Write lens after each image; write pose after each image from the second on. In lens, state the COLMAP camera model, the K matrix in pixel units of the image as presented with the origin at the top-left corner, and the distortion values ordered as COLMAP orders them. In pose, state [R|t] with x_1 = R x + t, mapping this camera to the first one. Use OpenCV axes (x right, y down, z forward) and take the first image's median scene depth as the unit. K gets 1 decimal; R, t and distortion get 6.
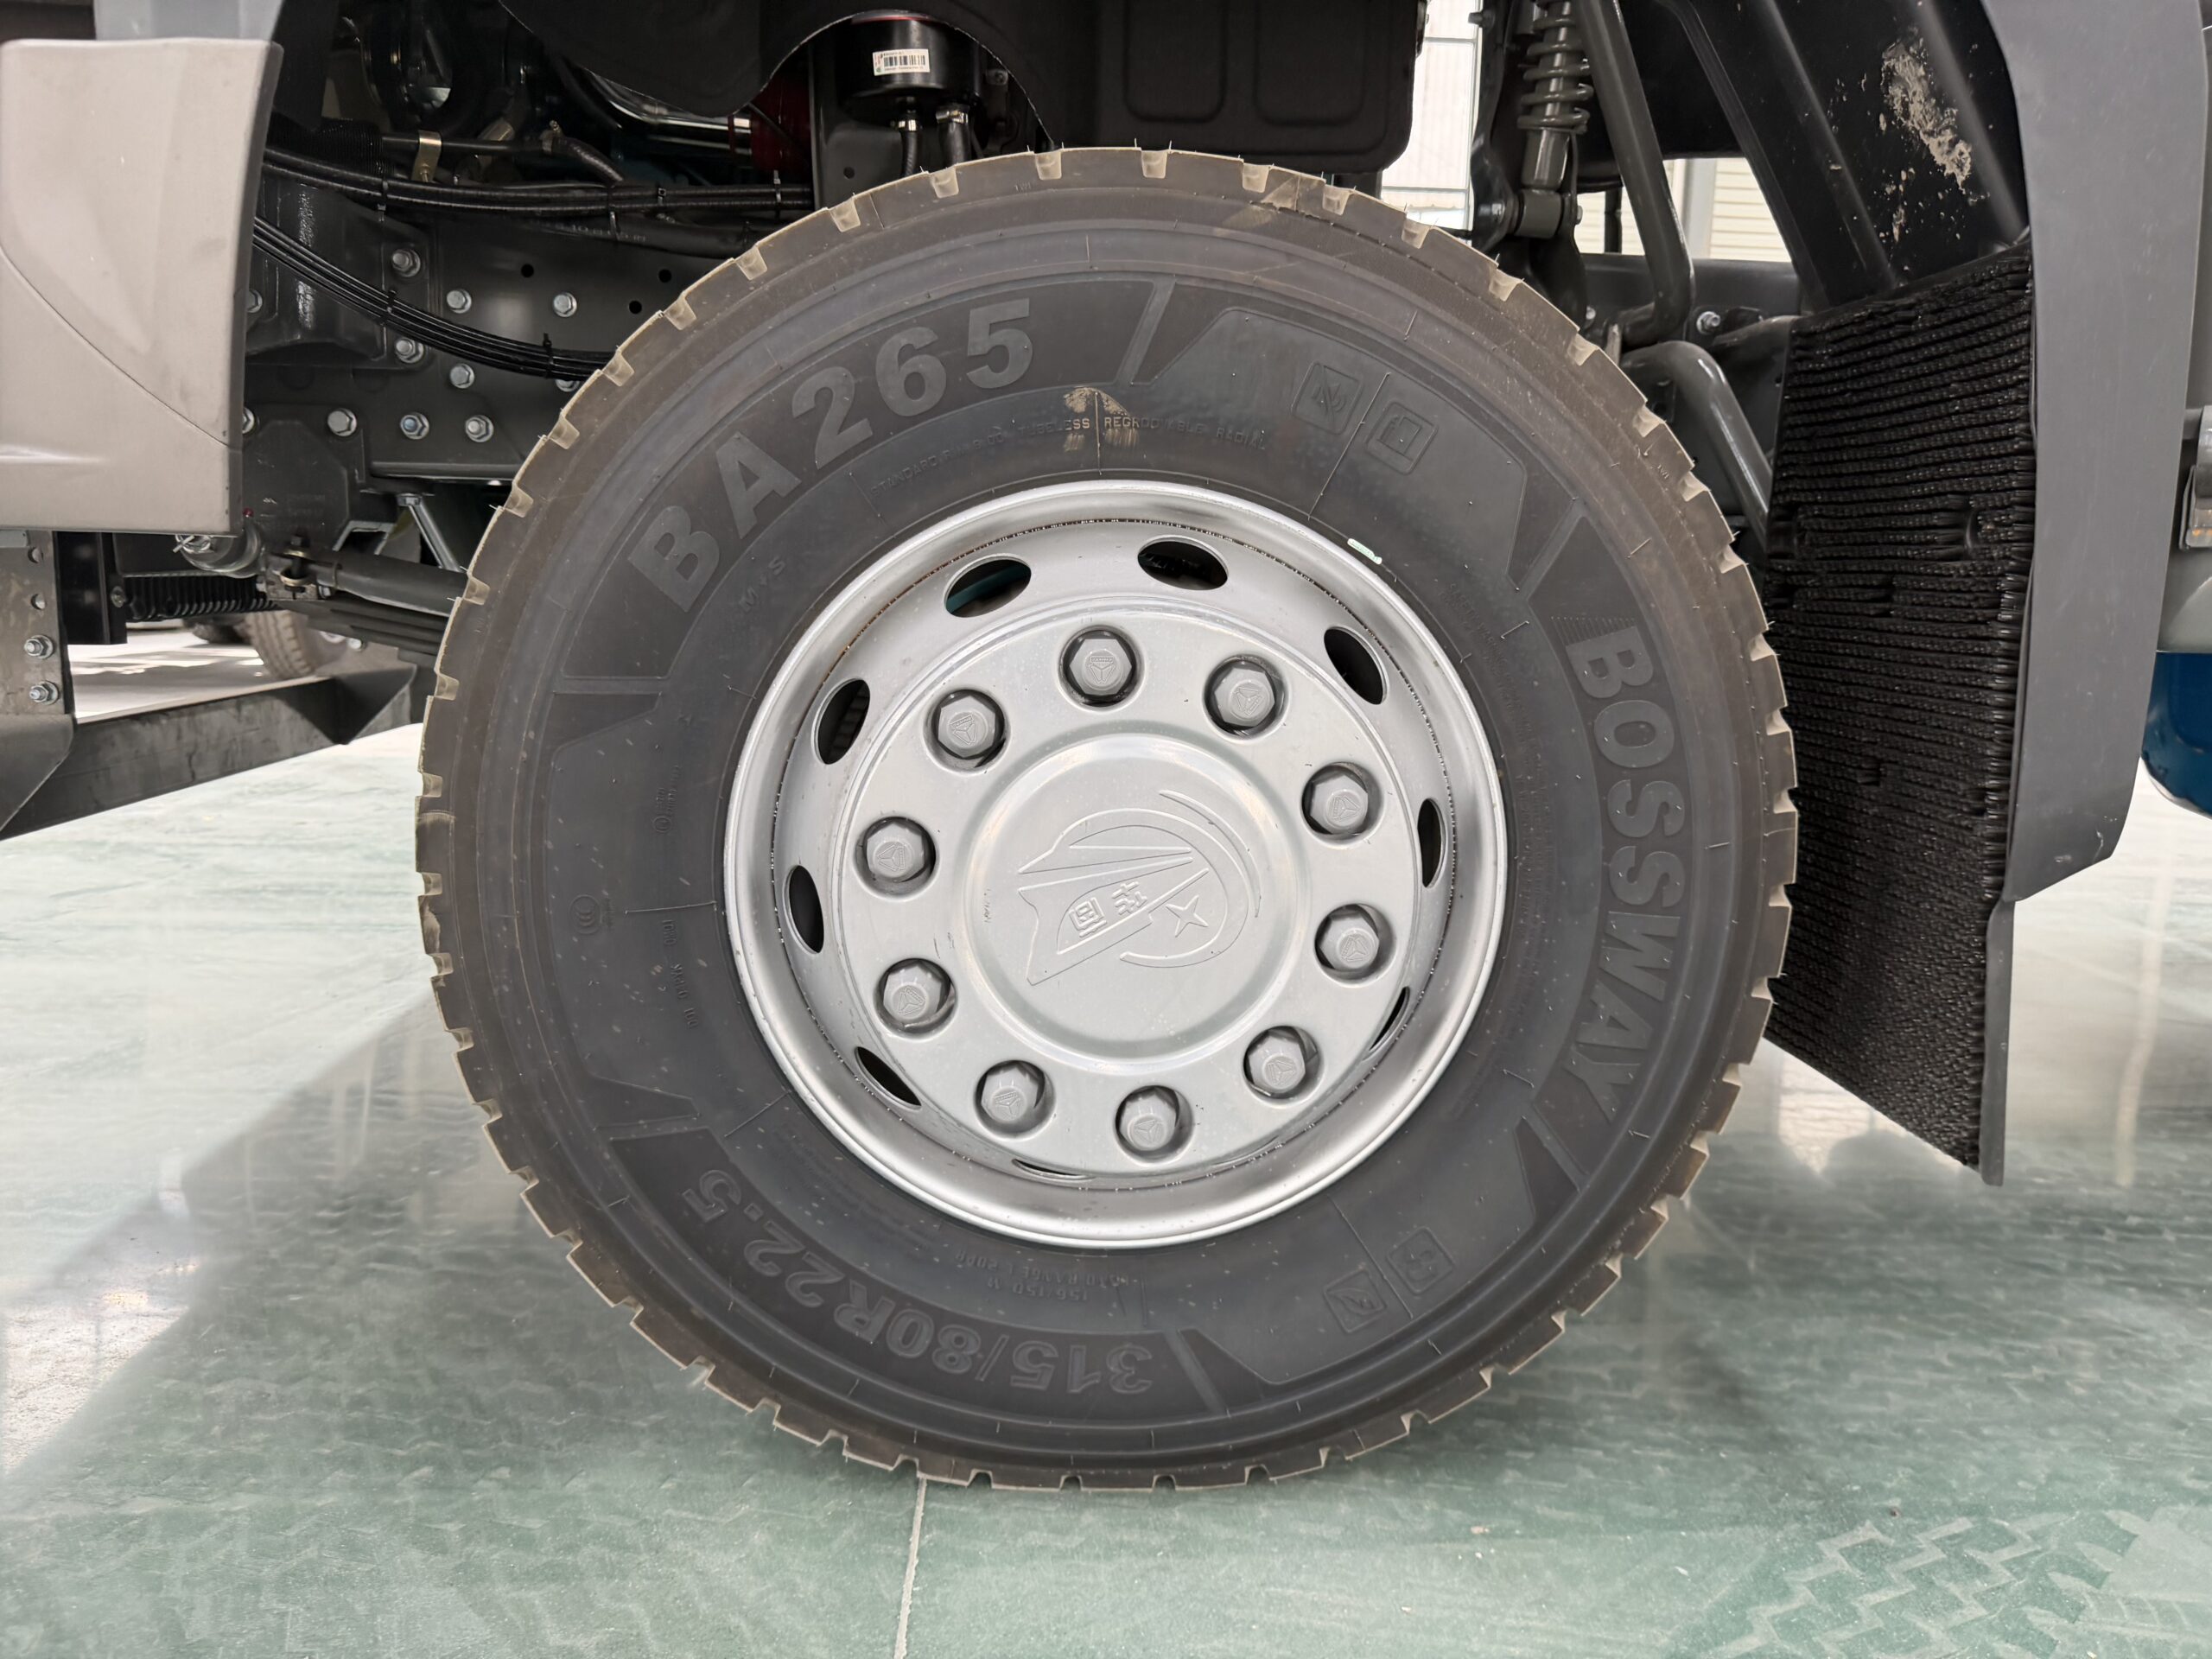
lens RADIAL K [[1553.9, 0, 1102.9], [0, 1553.9, 845.2], [0, 0, 1]] dist [0.028696, -0.054053]
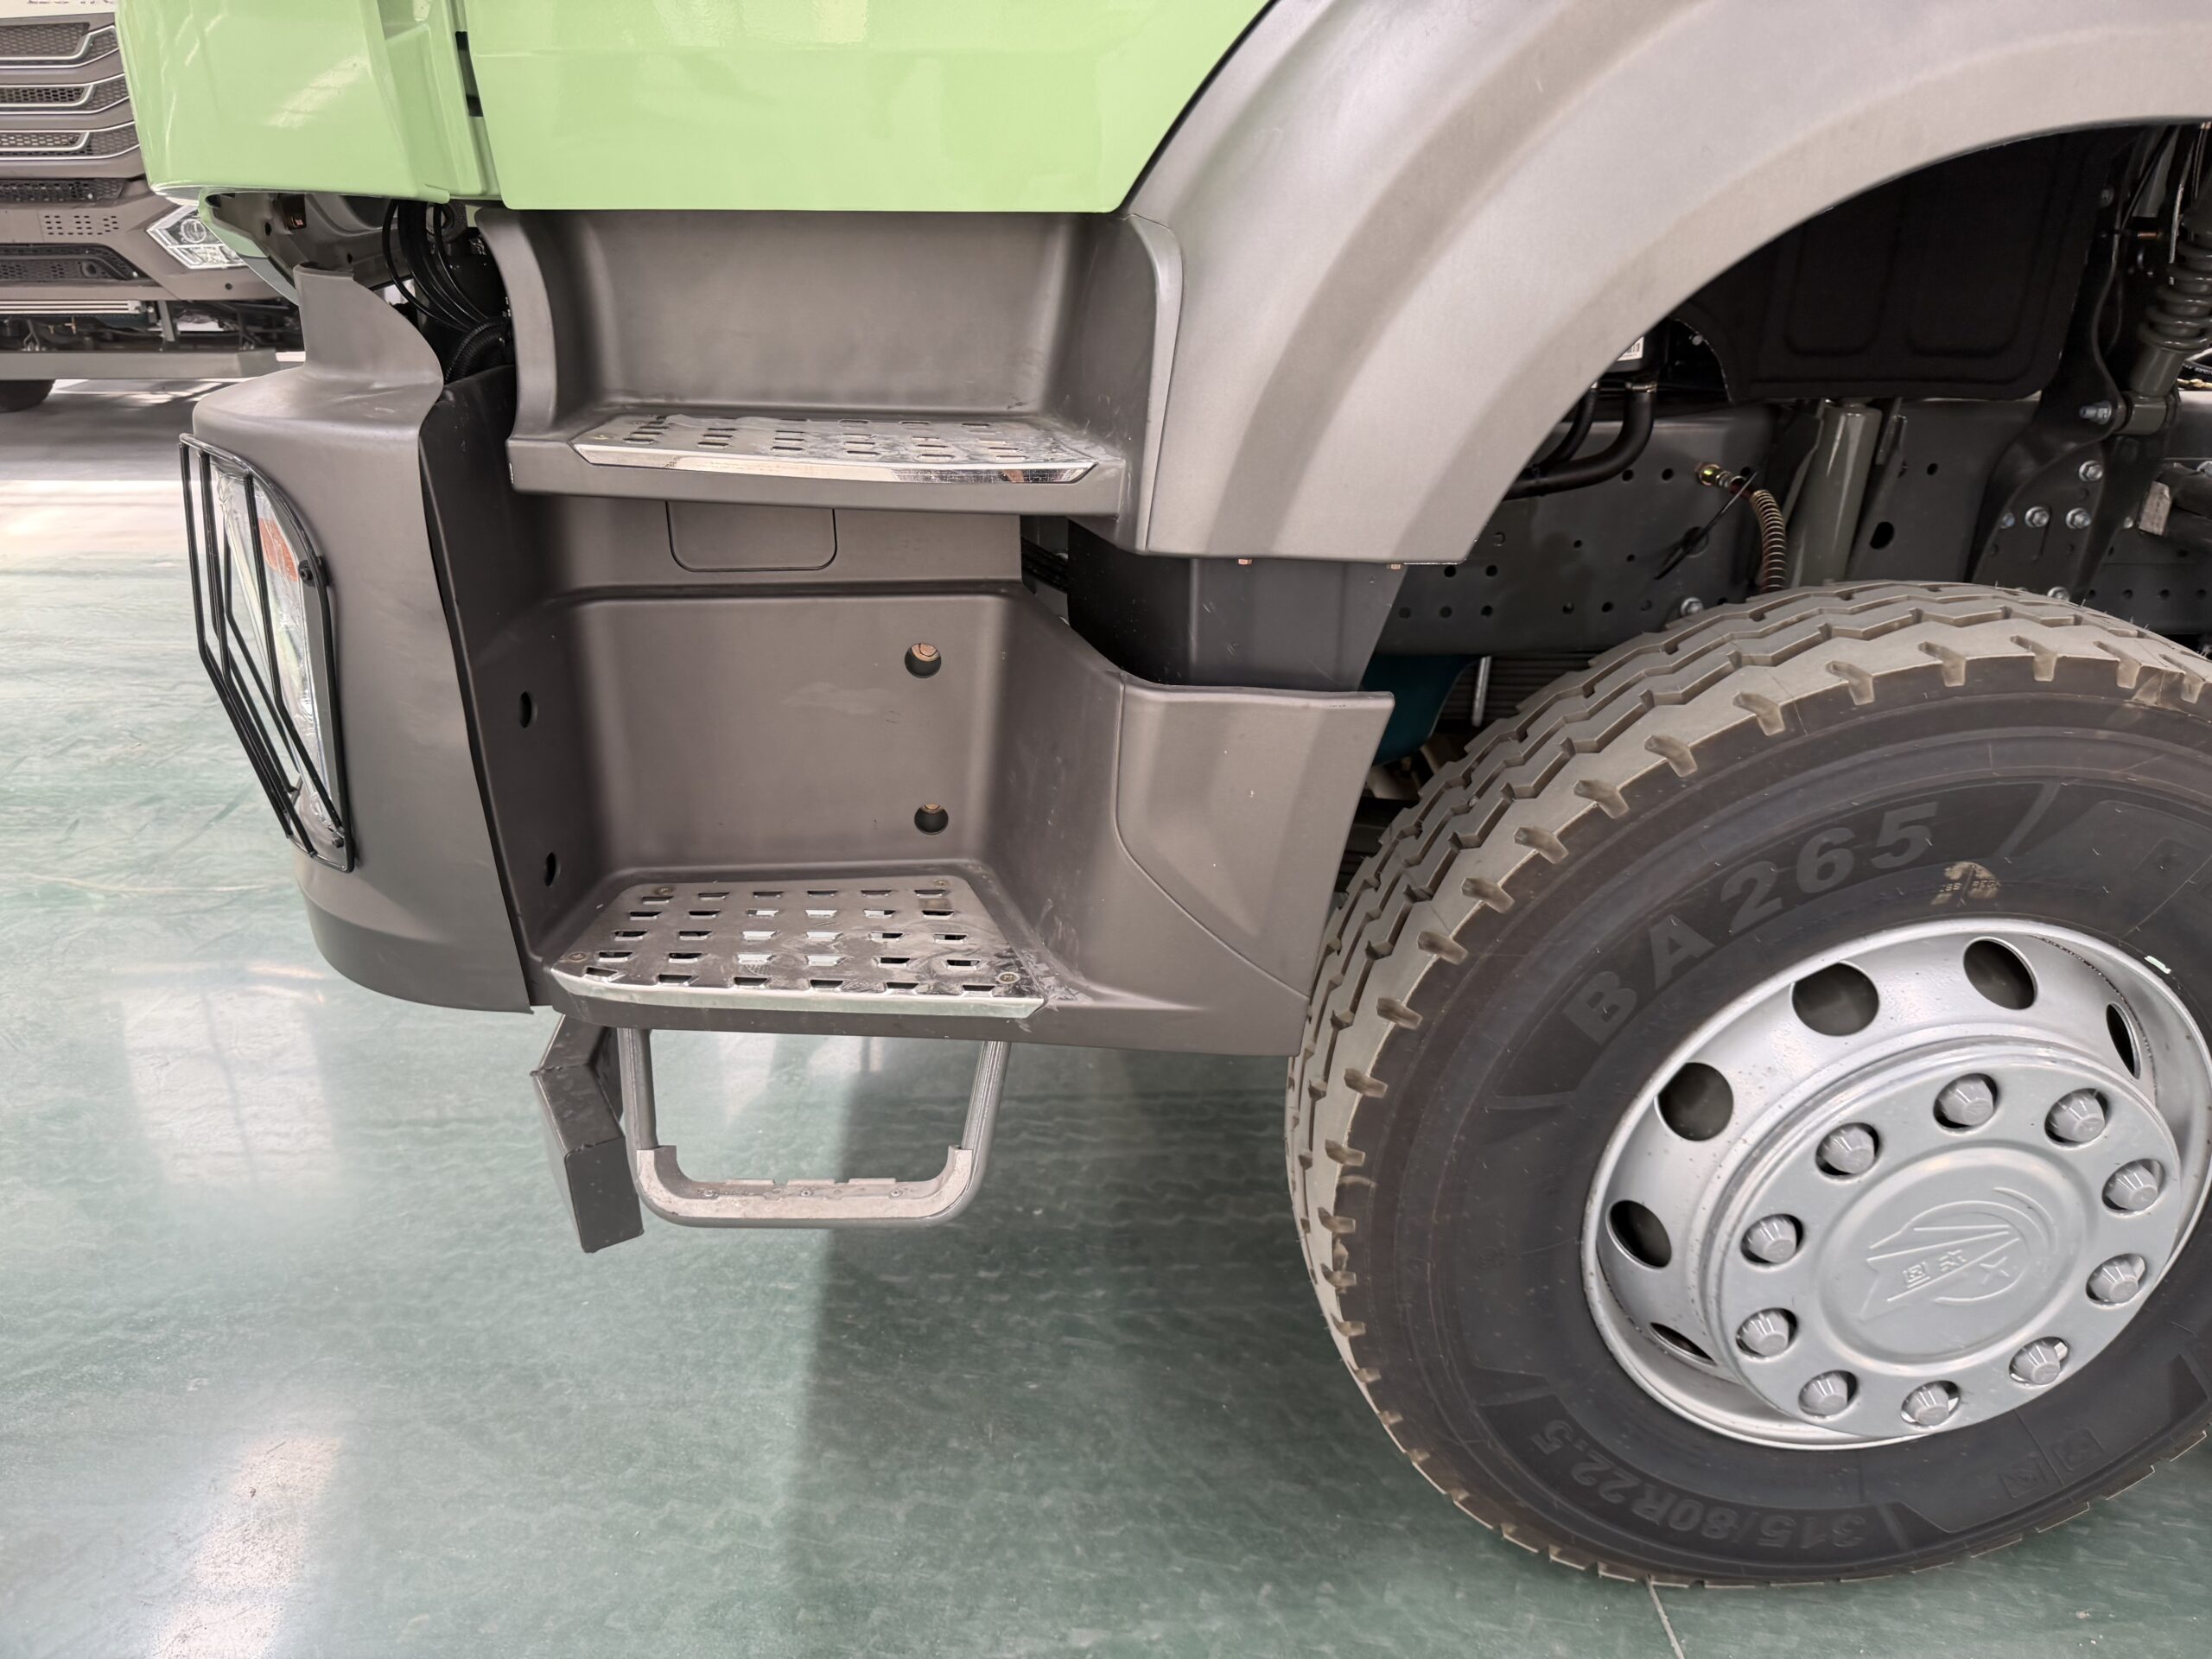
lens RADIAL K [[1553.9, 0, 1092.7], [0, 1553.9, 832.7], [0, 0, 1]] dist [0.028696, -0.054053]
pose [[0.999674, -0.022816, 0.011416, -0.658667], [0.019196, 0.967406, 0.252500, -0.607823], [-0.016805, -0.252199, 0.967530, -0.104962]]
